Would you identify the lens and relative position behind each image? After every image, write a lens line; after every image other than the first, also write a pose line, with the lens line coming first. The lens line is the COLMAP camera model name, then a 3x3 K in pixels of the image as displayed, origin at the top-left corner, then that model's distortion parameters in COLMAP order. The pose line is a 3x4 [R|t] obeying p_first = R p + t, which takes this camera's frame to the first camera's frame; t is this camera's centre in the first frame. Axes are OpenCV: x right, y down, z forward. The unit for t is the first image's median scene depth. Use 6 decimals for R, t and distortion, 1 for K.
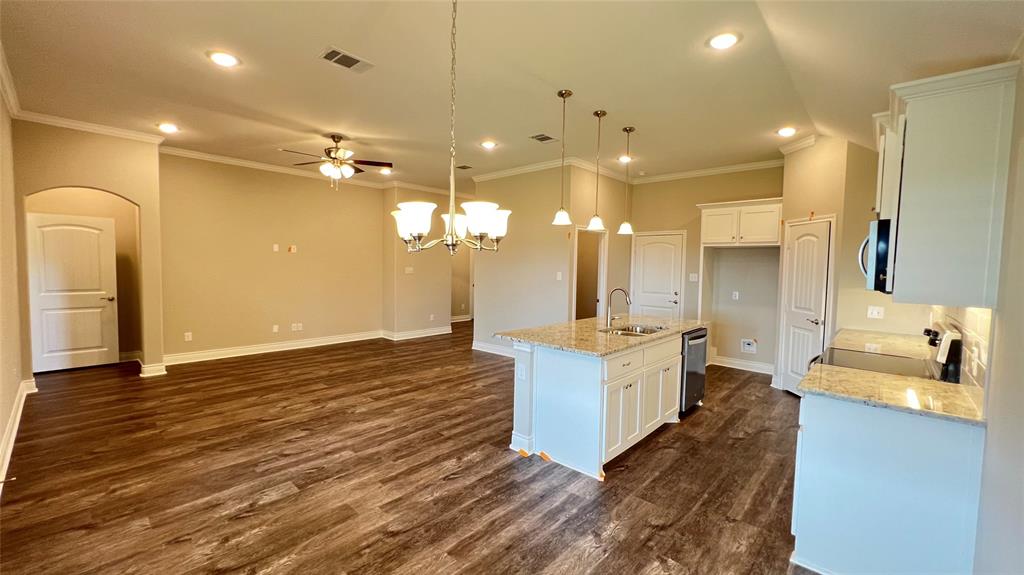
lens RADIAL K [[409.7, 0, 512.7], [0, 409.7, 287.7], [0, 0, 1]] dist [-0.003912, -0.000313]
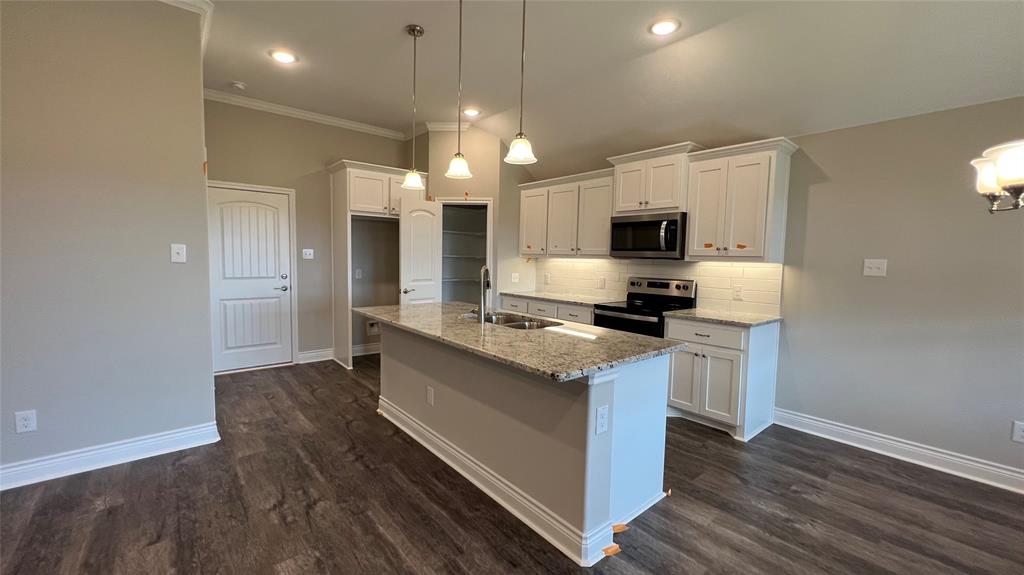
lens RADIAL K [[409.7, 0, 513.6], [0, 409.7, 286.6], [0, 0, 1]] dist [-0.003912, -0.000313]
pose [[0.129809, -0.090631, 0.987388, -0.441122], [0.038089, 0.995535, 0.086371, -0.025035], [-0.990807, 0.026396, 0.132682, 0.860311]]
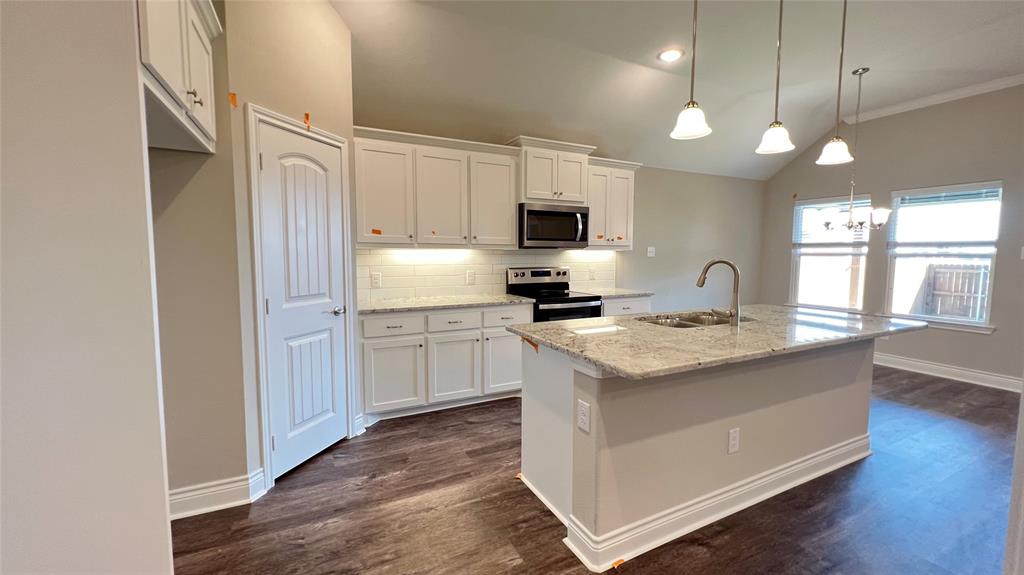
lens RADIAL K [[409.7, 0, 514.8], [0, 409.7, 282.9], [0, 0, 1]] dist [-0.003912, -0.000313]
pose [[-0.932304, -0.049759, 0.358236, 0.323945], [-0.001337, 0.990958, 0.134164, -0.045925], [-0.361673, 0.124603, -0.923941, 1.670939]]
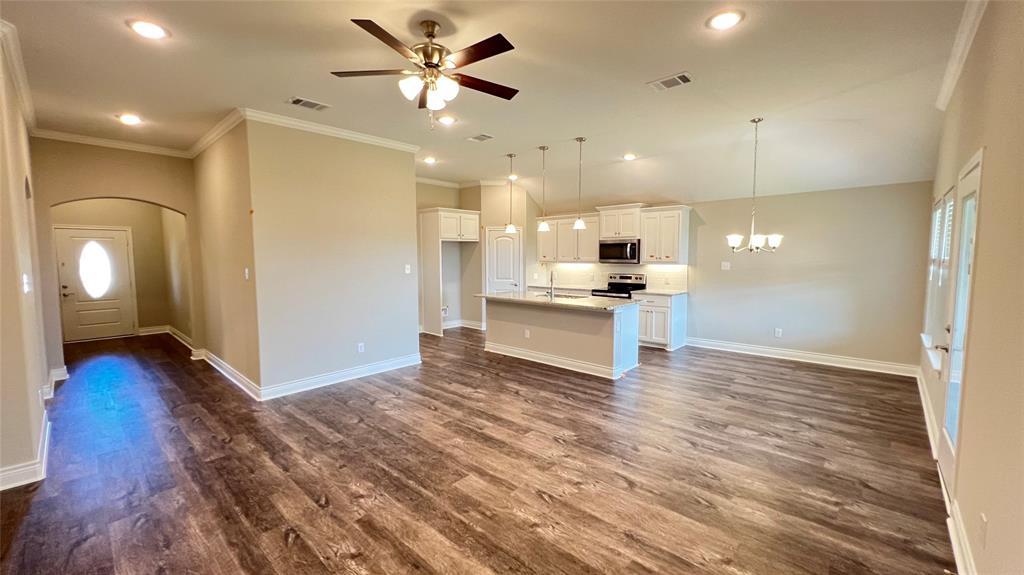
lens RADIAL K [[409.7, 0, 513.0], [0, 409.7, 285.8], [0, 0, 1]] dist [-0.003912, -0.000313]
pose [[0.004992, -0.095790, 0.995389, -1.245420], [0.060620, 0.993600, 0.095314, -0.098451], [-0.998148, 0.059865, 0.010767, 1.133311]]
